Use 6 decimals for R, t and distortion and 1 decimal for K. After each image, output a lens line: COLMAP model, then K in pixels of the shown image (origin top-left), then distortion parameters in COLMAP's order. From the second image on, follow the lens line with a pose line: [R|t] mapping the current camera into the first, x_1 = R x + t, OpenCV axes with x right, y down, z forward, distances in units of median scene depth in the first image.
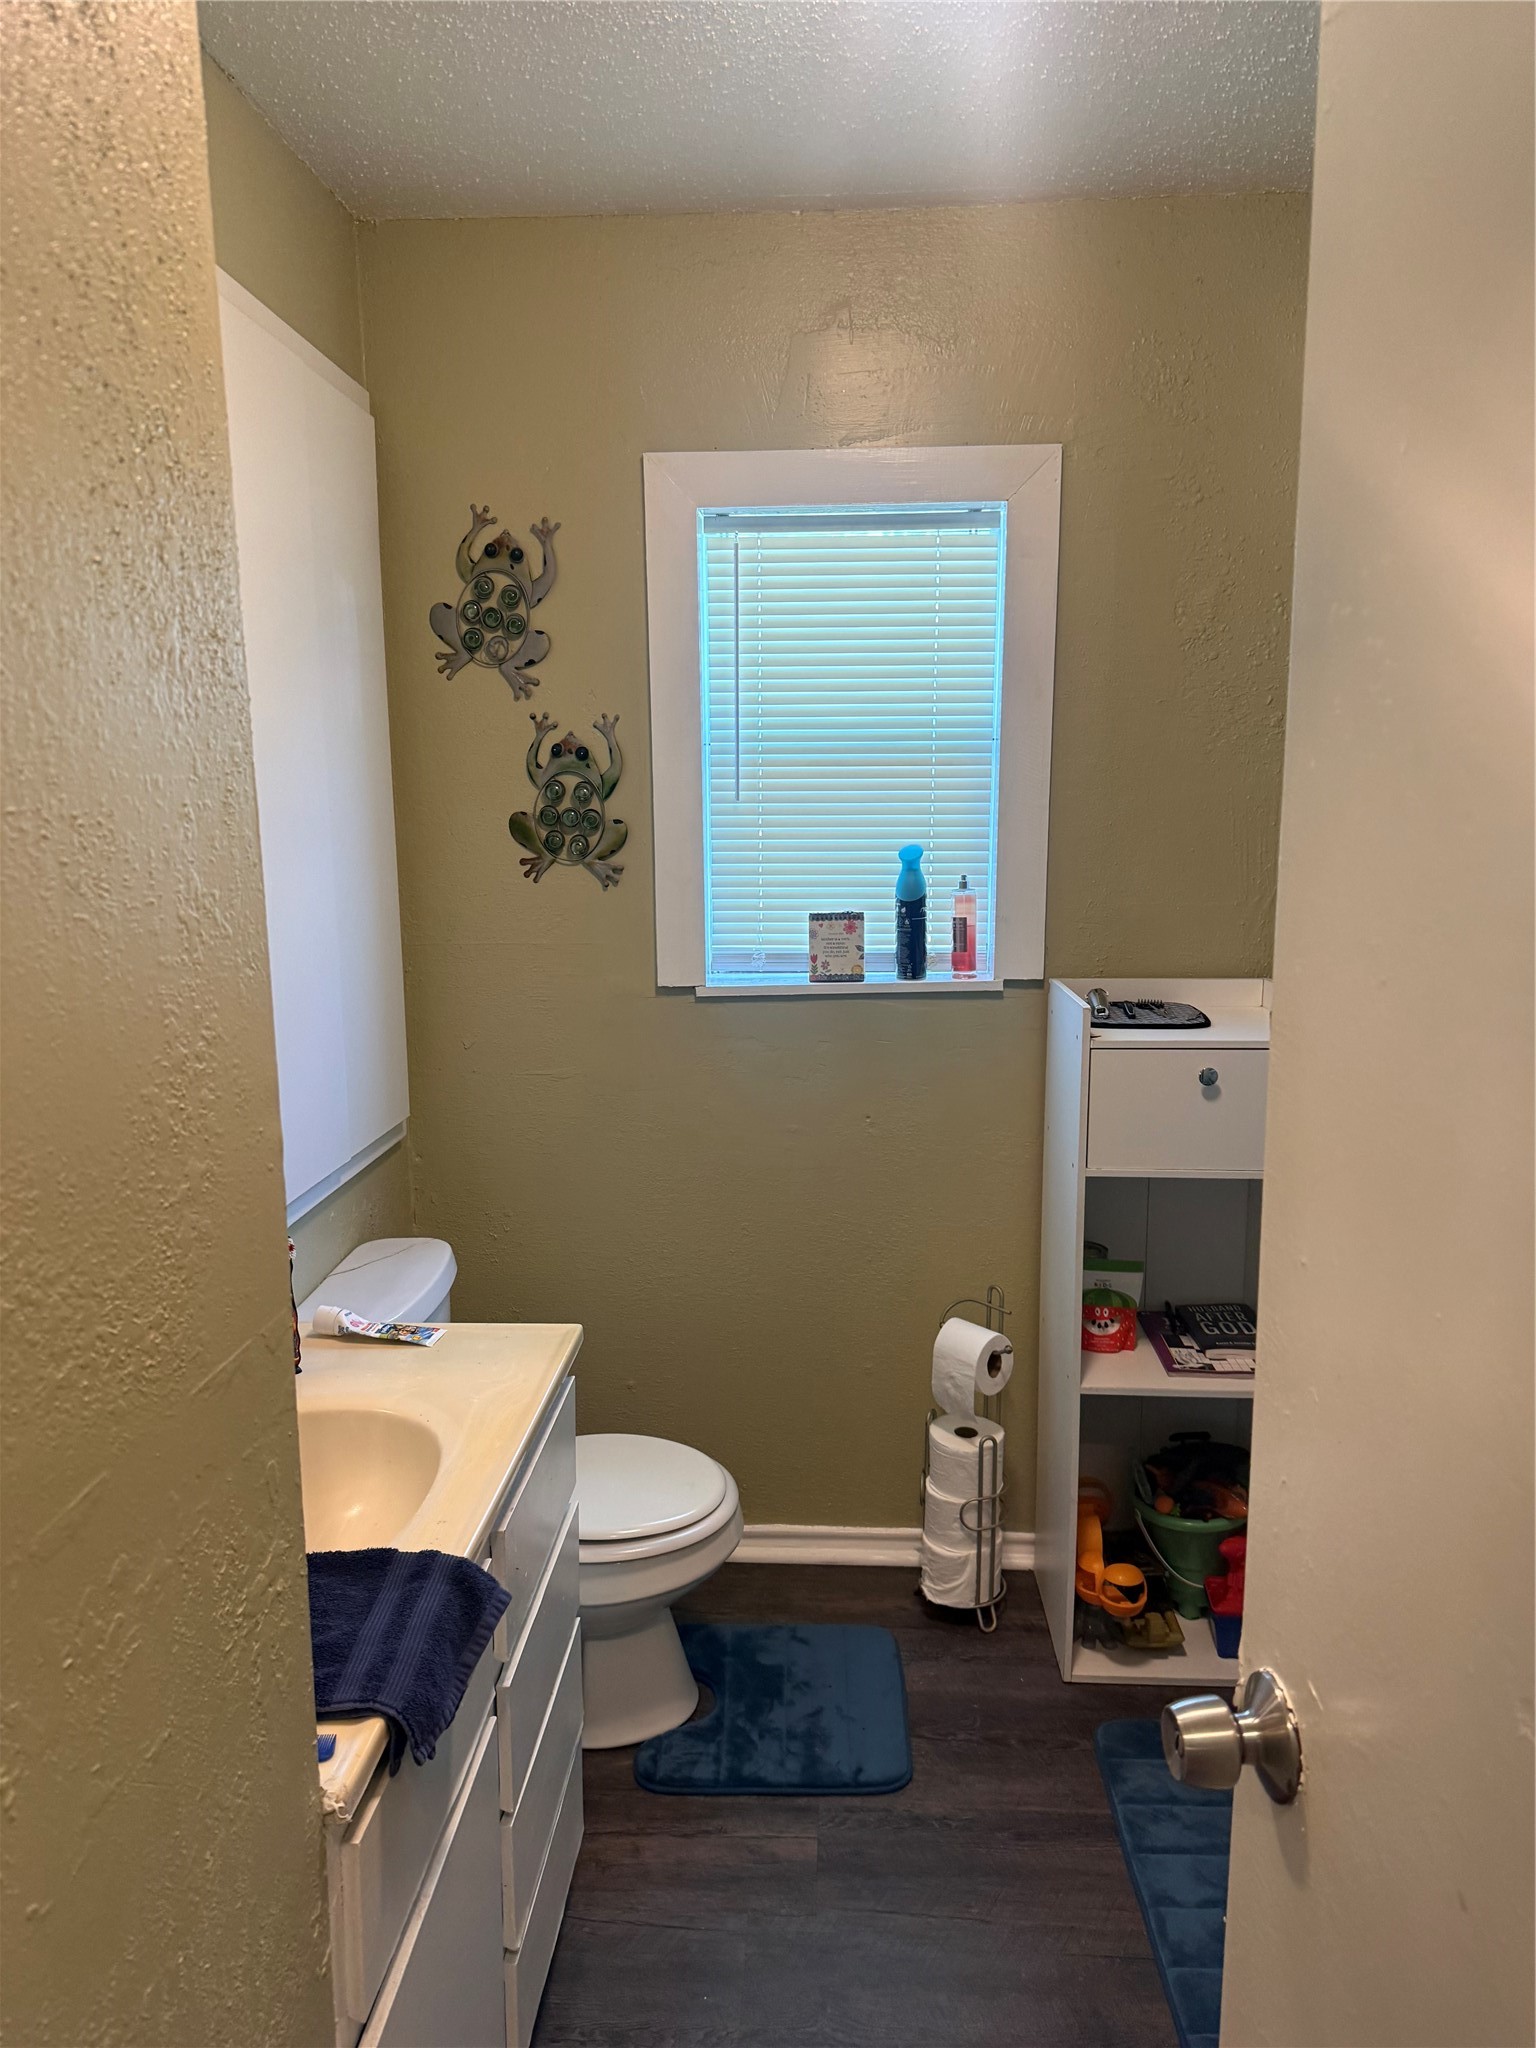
lens RADIAL K [[1435.2, 0, 750.0], [0, 1435.2, 1020.3], [0, 0, 1]] dist [0.048999, -0.057051]
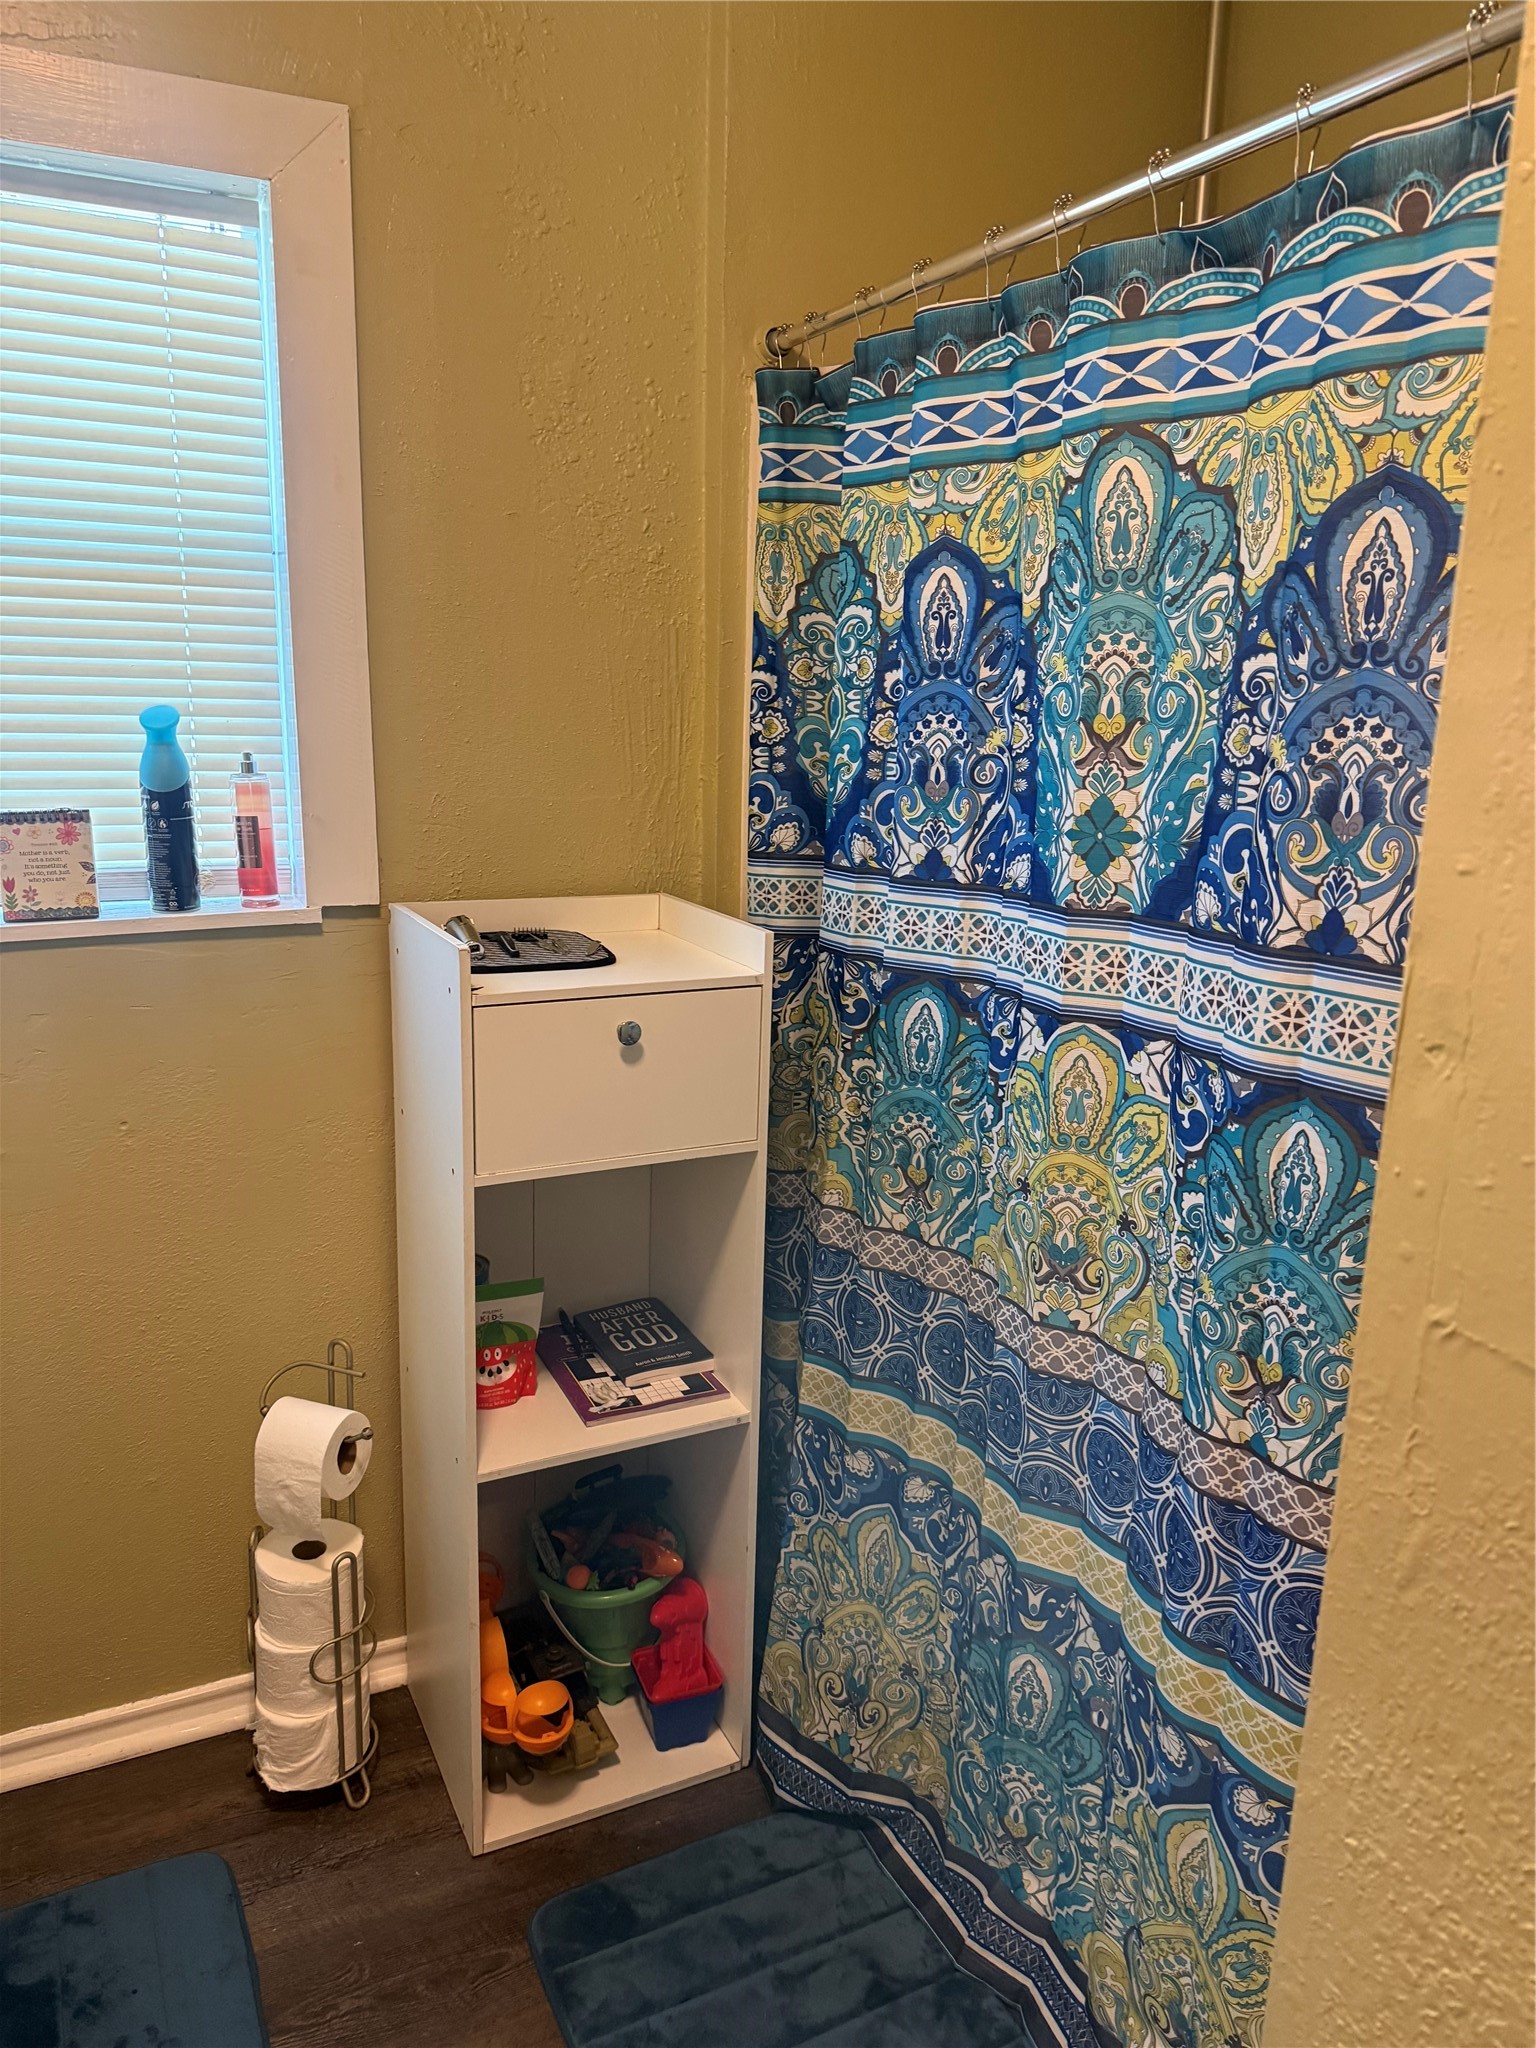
lens RADIAL K [[1435.2, 0, 750.0], [0, 1435.2, 1020.3], [0, 0, 1]] dist [0.048999, -0.057051]
pose [[0.873378, -0.083278, 0.479870, 0.018764], [0.046919, 0.995077, 0.087294, -0.023945], [-0.484778, -0.053726, 0.872986, 0.282661]]
